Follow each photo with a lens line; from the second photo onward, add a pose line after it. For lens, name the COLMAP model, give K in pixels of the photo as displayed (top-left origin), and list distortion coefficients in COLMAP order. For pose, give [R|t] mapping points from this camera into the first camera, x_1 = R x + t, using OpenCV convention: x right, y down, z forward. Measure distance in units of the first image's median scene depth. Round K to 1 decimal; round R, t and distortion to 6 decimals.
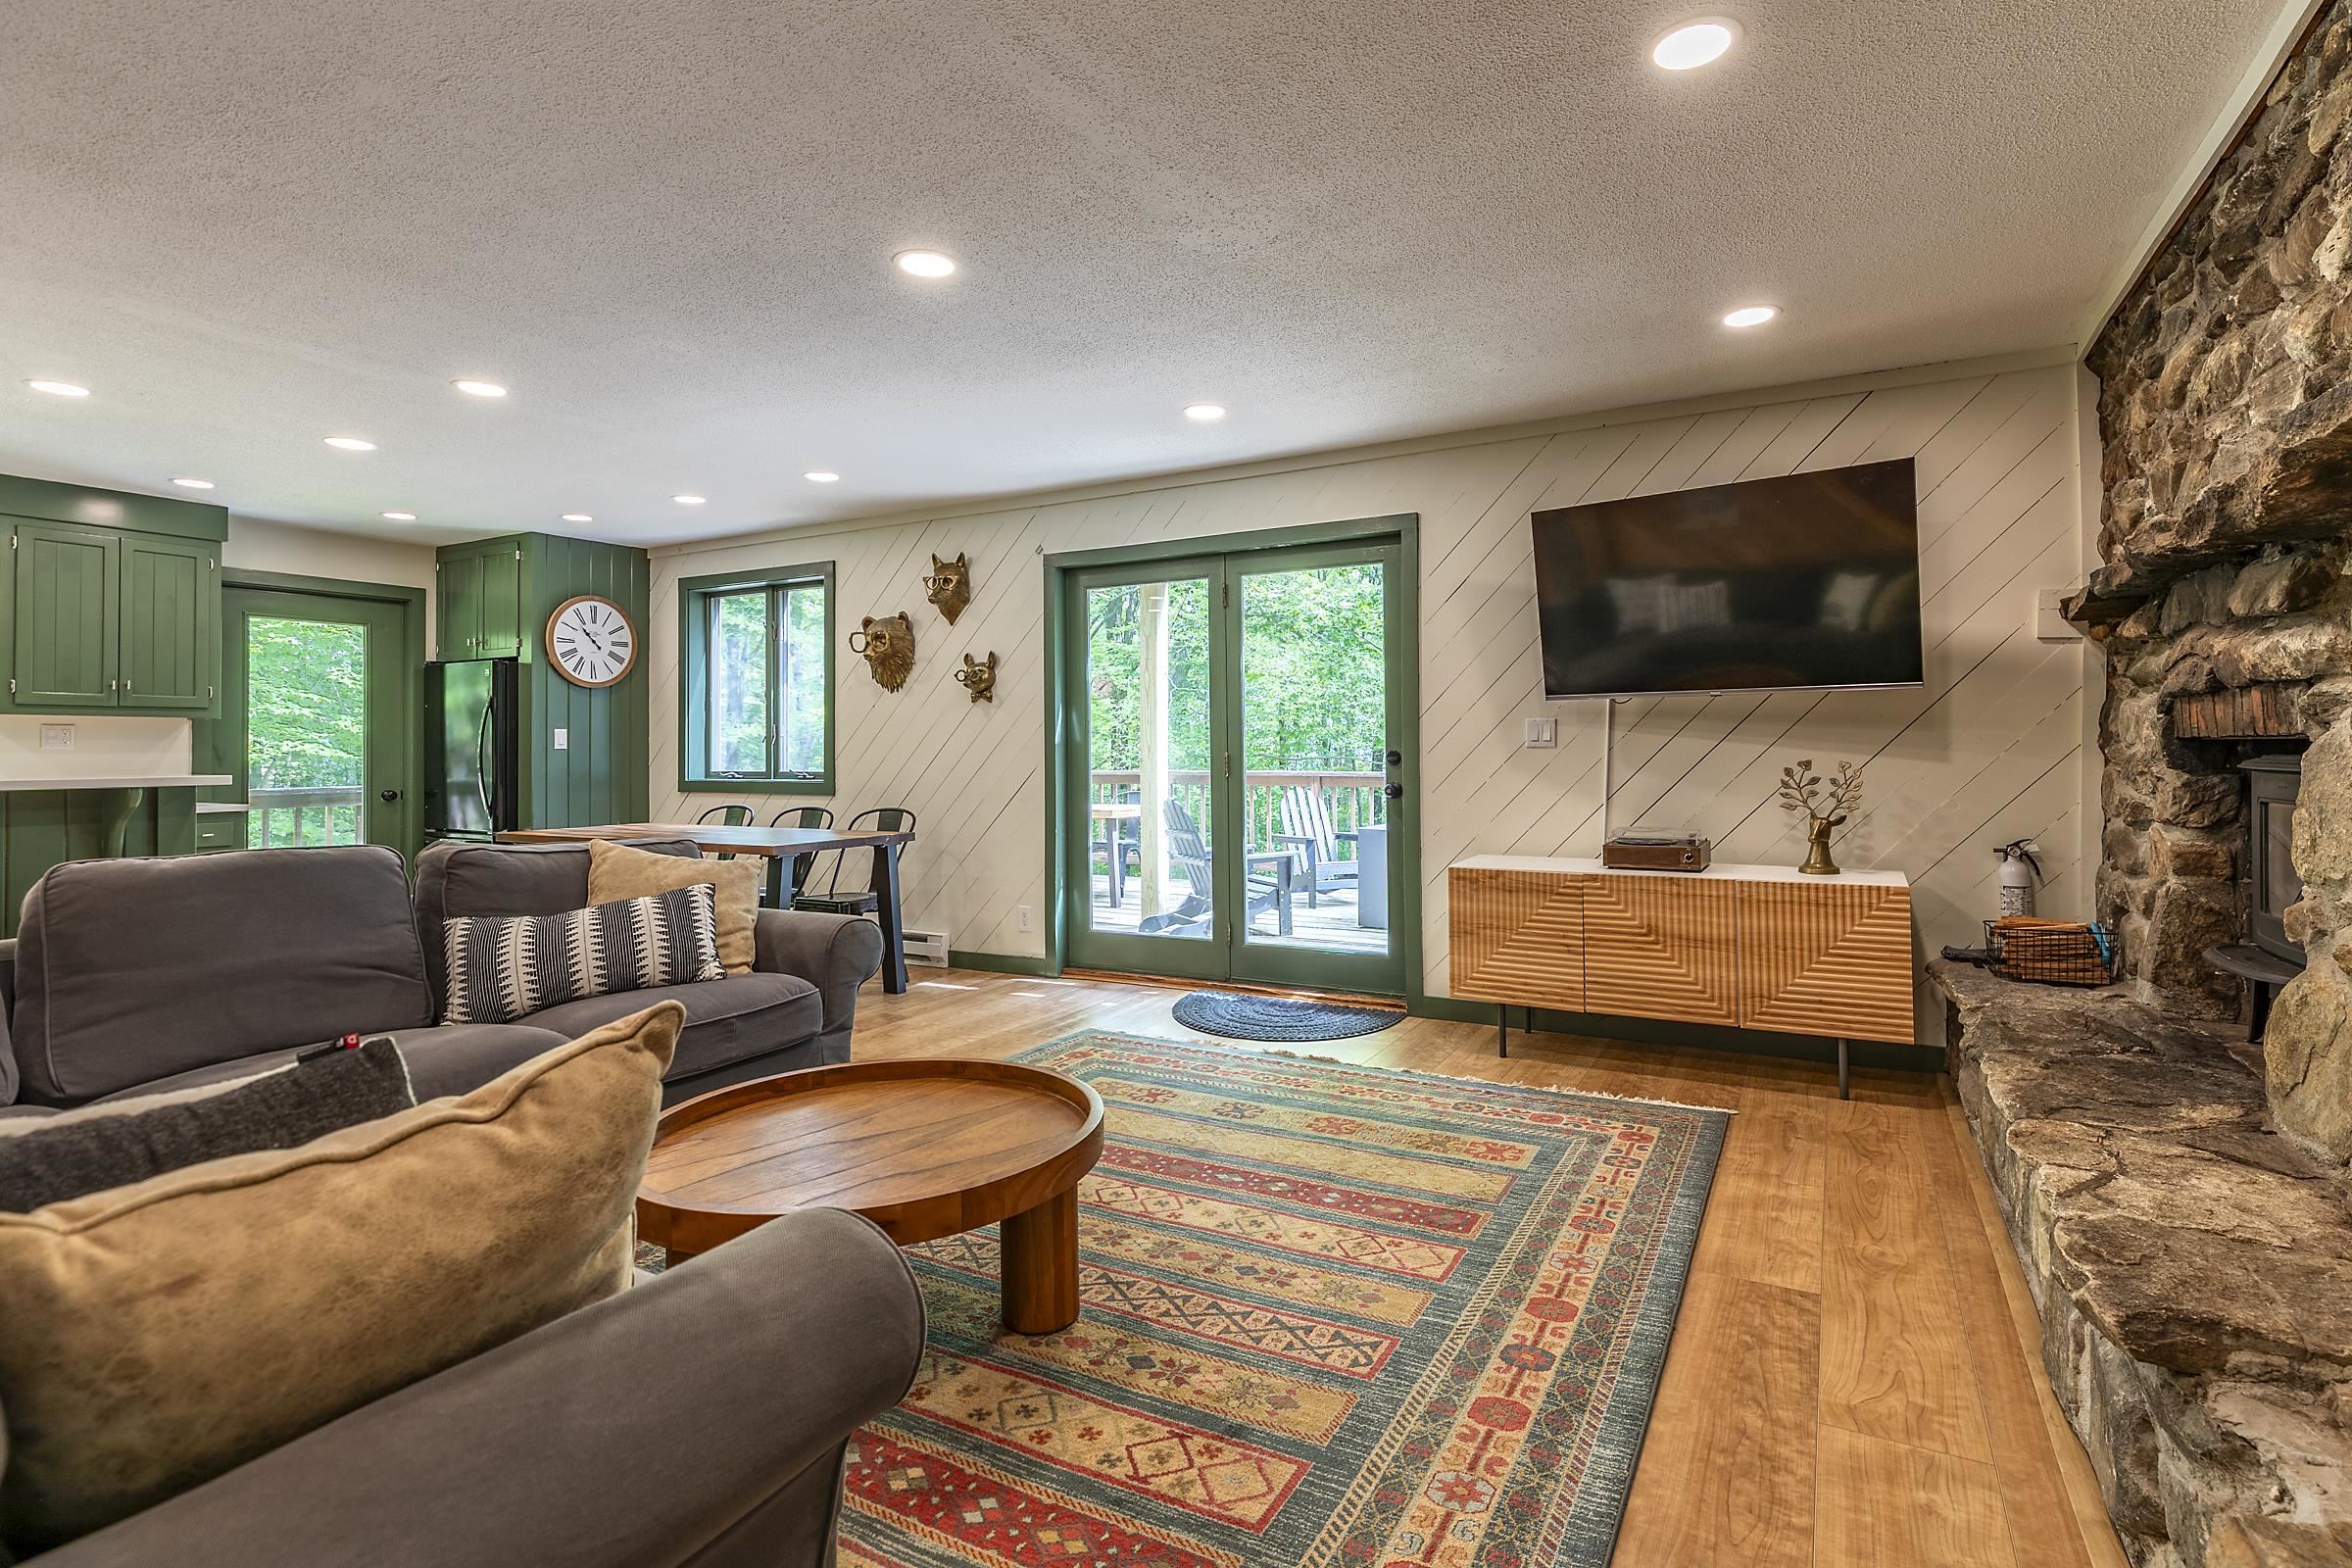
lens RADIAL K [[1133.9, 0, 1220.6], [0, 1133.9, 736.3], [0, 0, 1]] dist [0.005343, 0.000586]
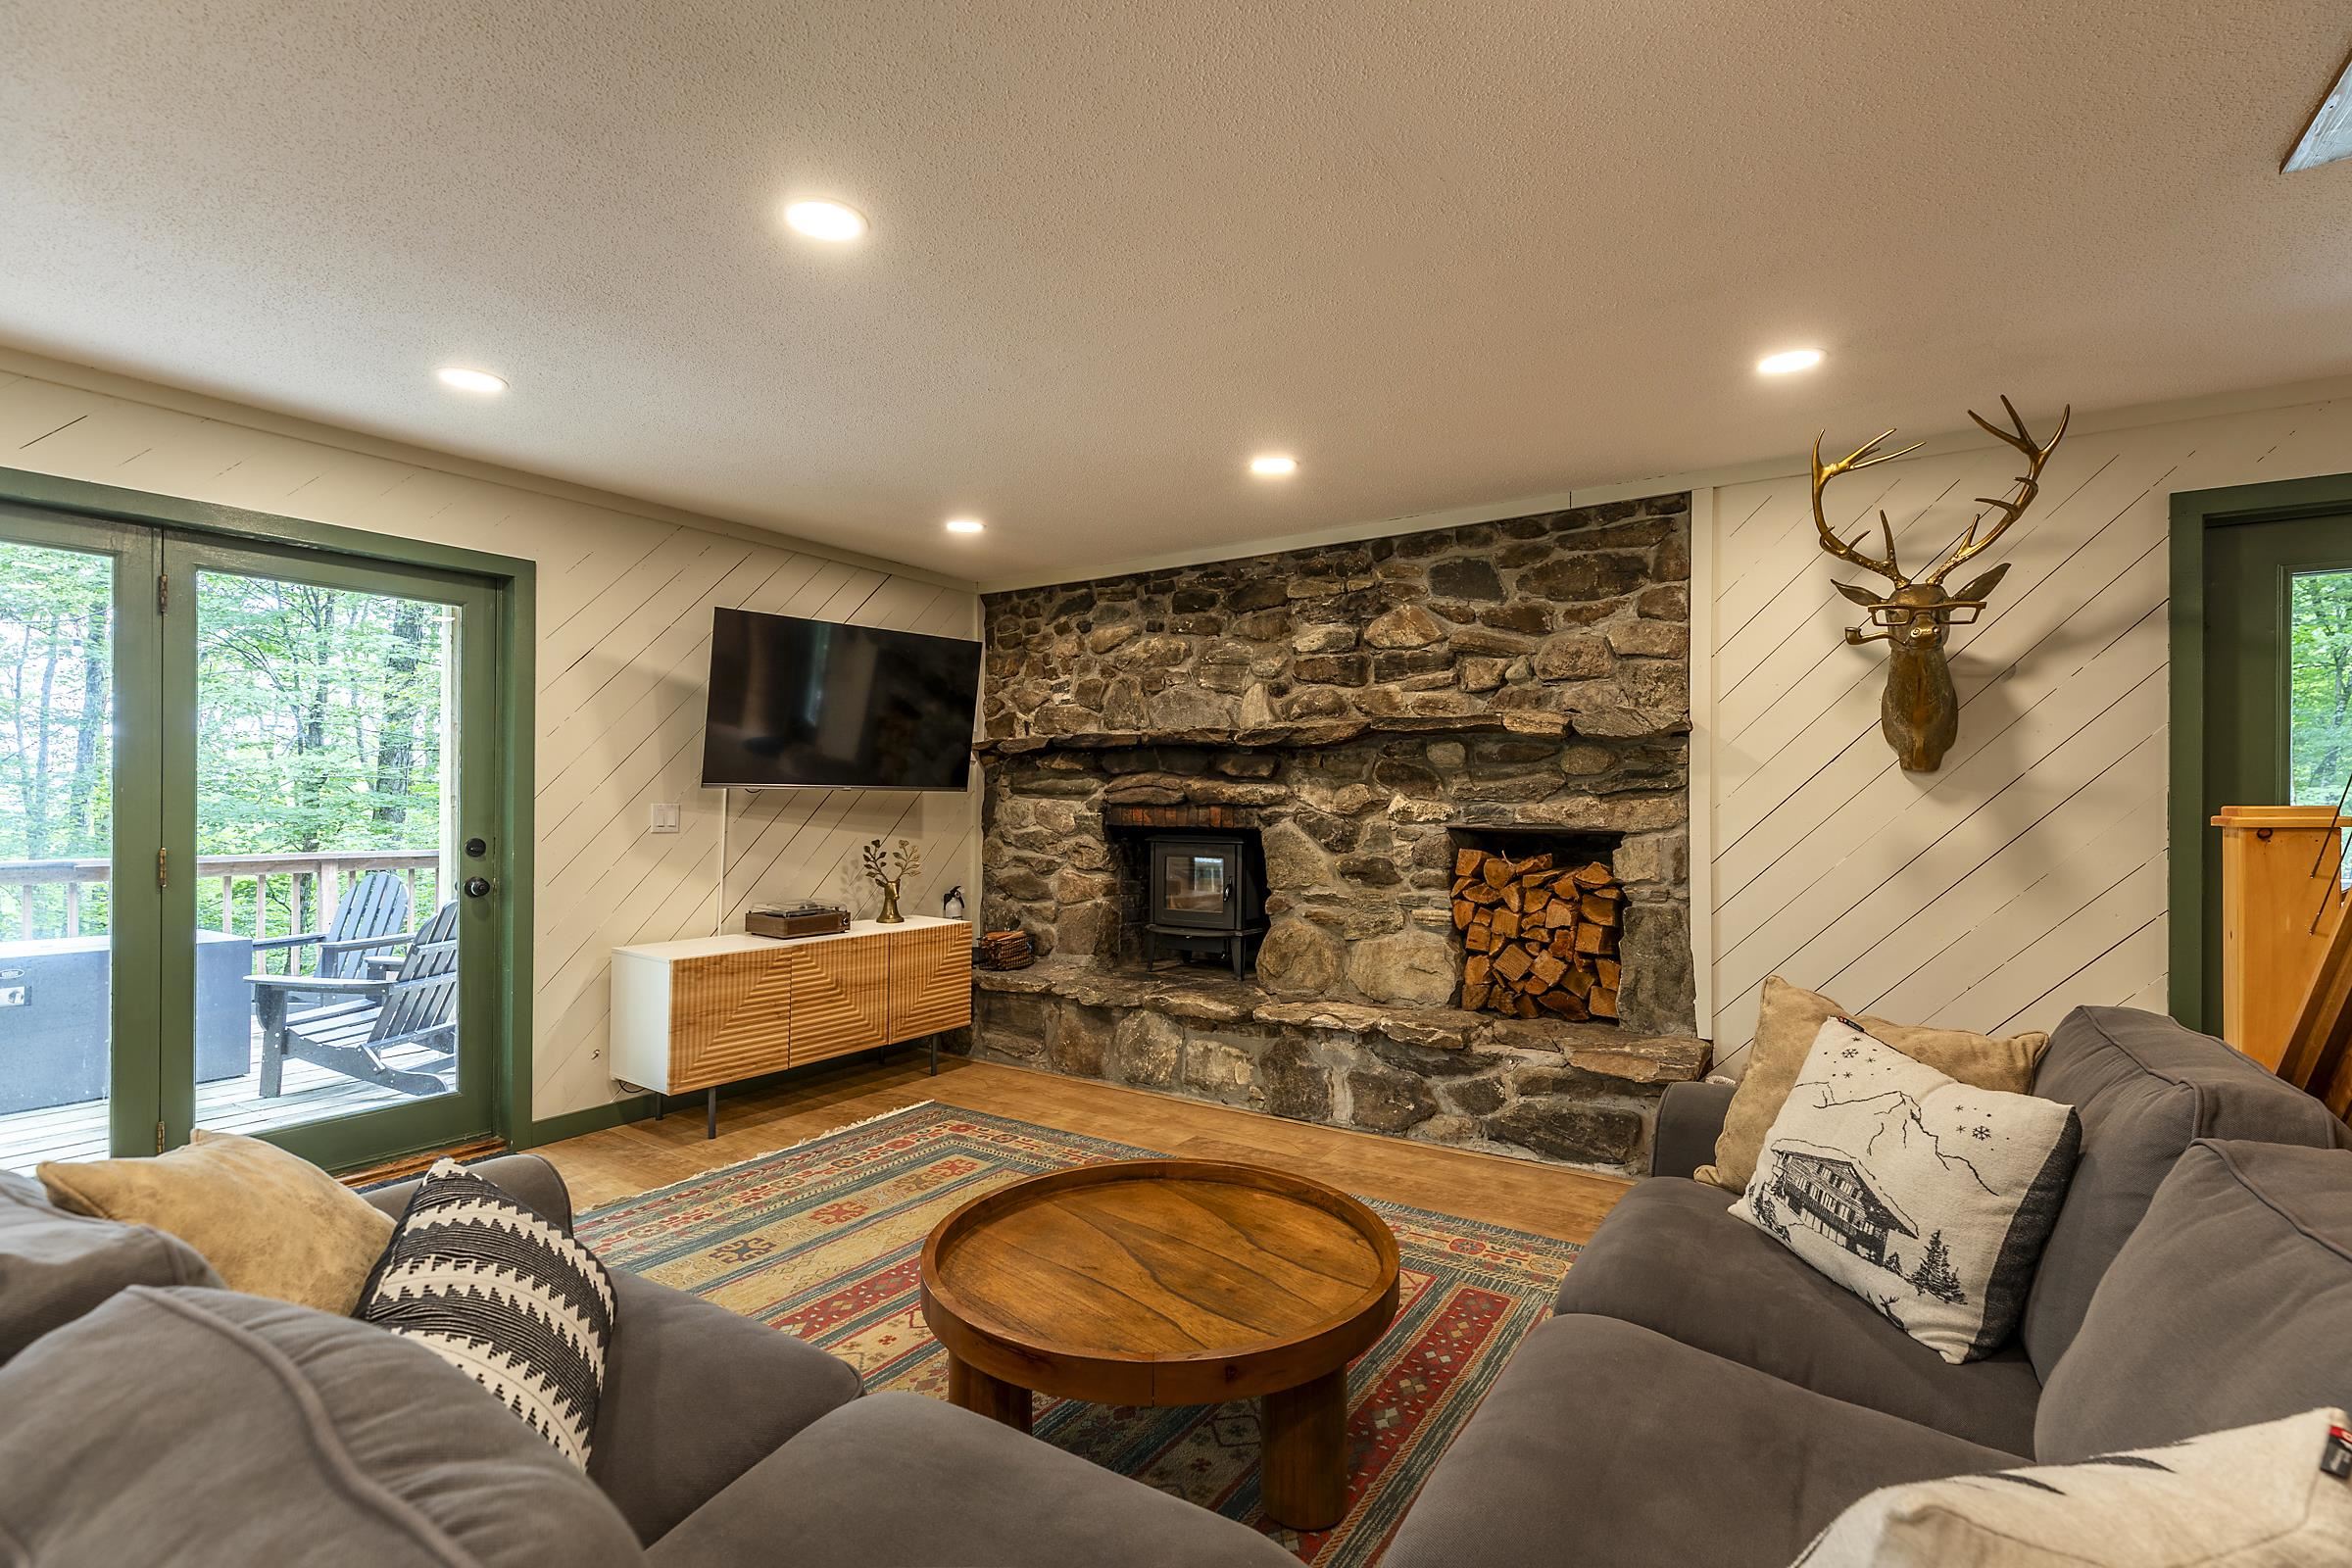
lens RADIAL K [[1086.2, 0, 1183.0], [0, 1086.2, 794.8], [0, 0, 1]] dist [0.010892, 0.000562]
pose [[0.077239, 0.014970, 0.996900, -0.780509], [-0.017910, 0.999747, -0.013625, -0.022536], [-0.996852, -0.016802, 0.077487, 0.566336]]
